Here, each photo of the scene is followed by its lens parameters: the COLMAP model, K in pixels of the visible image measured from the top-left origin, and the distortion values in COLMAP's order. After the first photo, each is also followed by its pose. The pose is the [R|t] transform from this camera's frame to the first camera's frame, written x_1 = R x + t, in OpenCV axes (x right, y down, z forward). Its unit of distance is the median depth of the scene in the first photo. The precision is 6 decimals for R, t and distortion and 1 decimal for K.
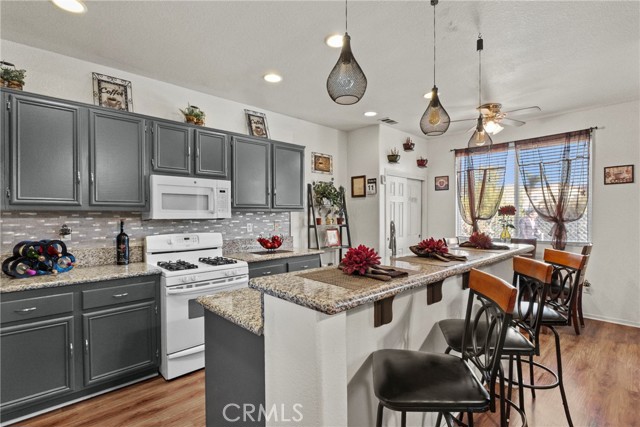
lens RADIAL K [[294.3, 0, 309.3], [0, 294.3, 223.3], [0, 0, 1]] dist [-0.012376, -0.000139]
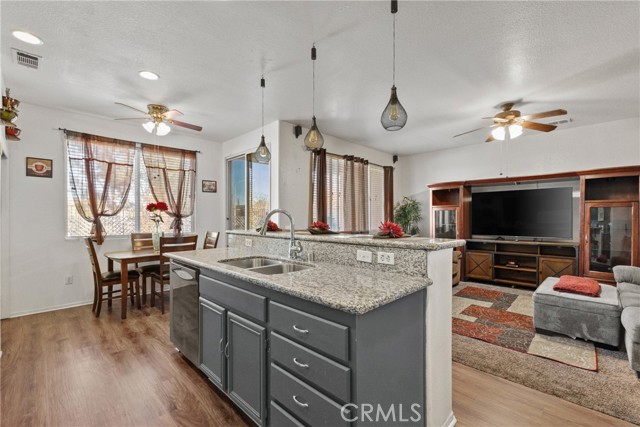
lens RADIAL K [[278.6, 0, 322.2], [0, 278.6, 217.9], [0, 0, 1]] dist [0.009499, -0.003249]
pose [[-0.073472, 0.001525, 0.997296, -0.429421], [0.030528, 0.999534, 0.000721, 0.017664], [-0.996830, 0.030499, -0.073484, 0.468178]]
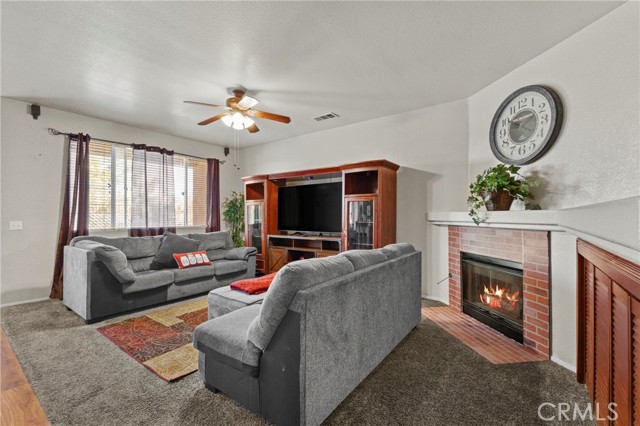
lens RADIAL K [[278.6, 0, 322.7], [0, 278.6, 213.1], [0, 0, 1]] dist [0.009499, -0.003249]
pose [[-0.210387, 0.012880, 0.977533, -0.458453], [0.029895, 0.999530, -0.006736, 0.058789], [-0.977161, 0.027806, -0.210673, -0.348402]]
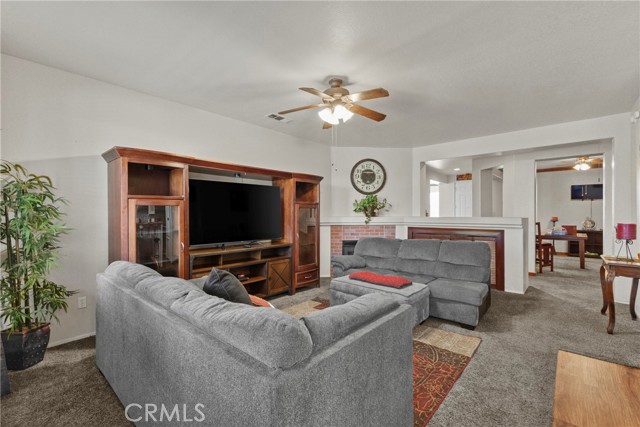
lens RADIAL K [[278.6, 0, 322.2], [0, 278.6, 213.1], [0, 0, 1]] dist [0.009499, -0.003249]
pose [[-0.991526, 0.003481, -0.129861, 0.674882], [0.000036, 0.999648, 0.026519, -0.000702], [0.129908, 0.026289, -0.991178, 0.538754]]
